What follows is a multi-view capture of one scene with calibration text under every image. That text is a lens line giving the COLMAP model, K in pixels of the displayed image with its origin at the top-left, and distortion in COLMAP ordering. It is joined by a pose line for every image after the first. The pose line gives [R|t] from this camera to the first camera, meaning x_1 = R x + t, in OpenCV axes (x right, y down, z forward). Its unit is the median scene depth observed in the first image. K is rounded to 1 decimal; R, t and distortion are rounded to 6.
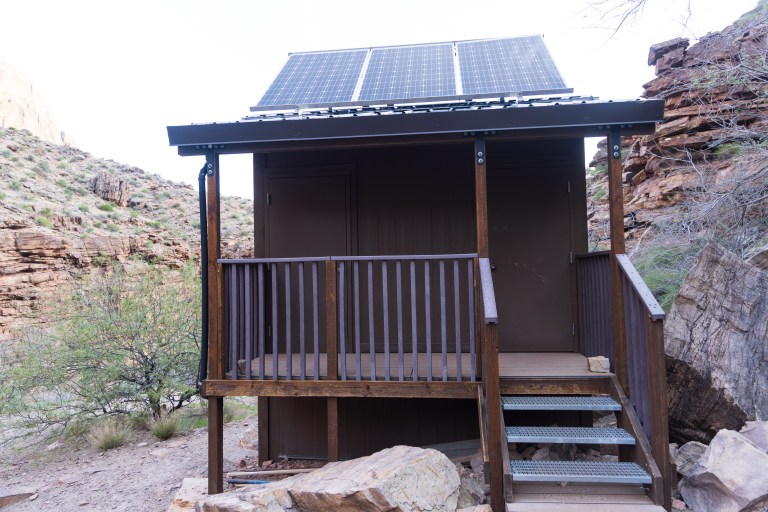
lens RADIAL K [[512.6, 0, 387.0], [0, 512.6, 254.2], [0, 0, 1]] dist [0.005279, 0.002960]
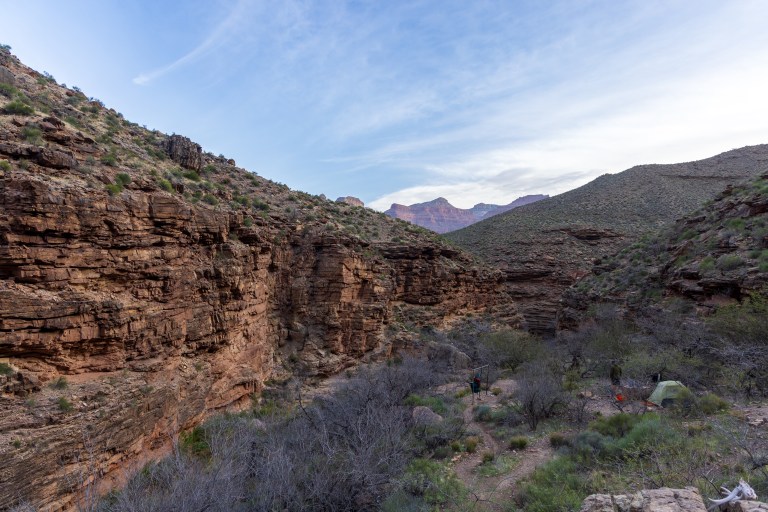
lens RADIAL K [[512.6, 0, 376.0], [0, 512.6, 258.4], [0, 0, 1]] dist [0.005279, 0.002960]
pose [[0.992492, 0.061688, 0.105616, -0.358313], [-0.063026, 0.997968, 0.009376, 0.020551], [-0.104823, -0.015963, 0.994363, 0.128968]]
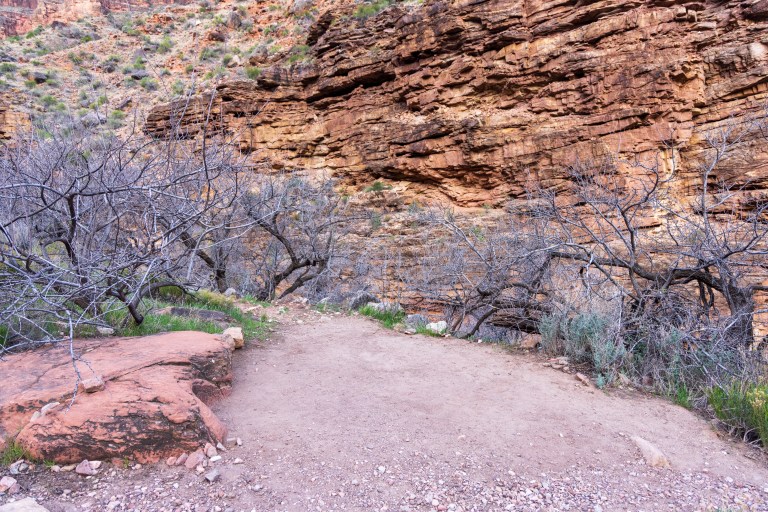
lens RADIAL K [[512.6, 0, 378.1], [0, 512.6, 256.5], [0, 0, 1]] dist [0.005279, 0.002960]
pose [[-0.241184, 0.134208, -0.961155, -0.111600], [0.069945, 0.990220, 0.120715, 0.150406], [0.967955, -0.038114, -0.248213, 0.742936]]
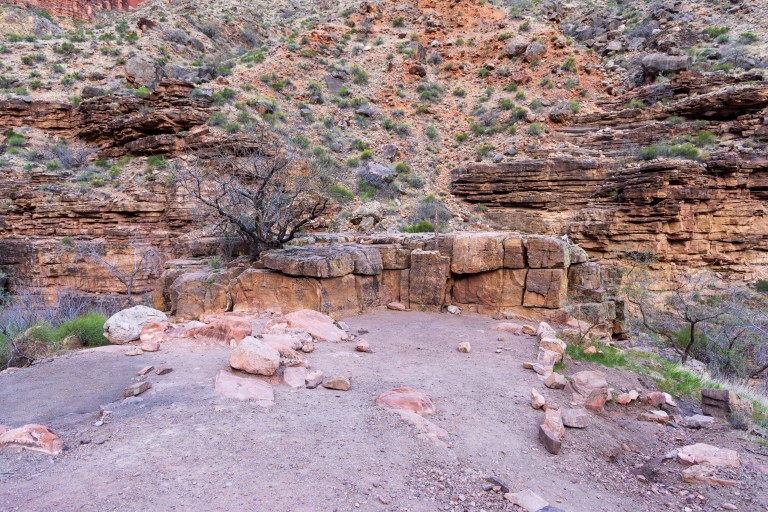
lens RADIAL K [[512.6, 0, 388.2], [0, 512.6, 256.3], [0, 0, 1]] dist [0.005279, 0.002960]
pose [[-0.036296, 0.110203, -0.993246, -0.135739], [0.019094, 0.993796, 0.109566, 0.032572], [0.999159, -0.014989, -0.038175, 0.119927]]
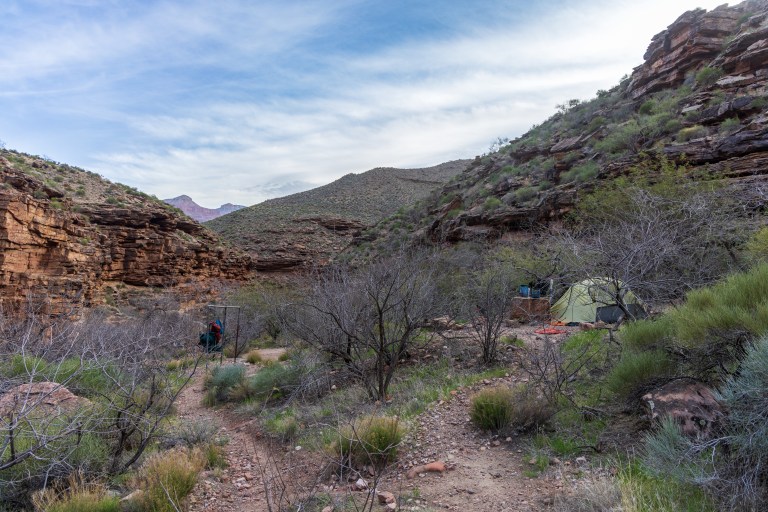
lens RADIAL K [[512.6, 0, 391.3], [0, 512.6, 267.3], [0, 0, 1]] dist [0.005279, 0.002960]
pose [[0.813916, 0.062697, 0.577589, -0.281313], [-0.069312, 0.997539, -0.010610, 0.098855], [-0.576833, -0.031398, 0.816259, 0.350099]]
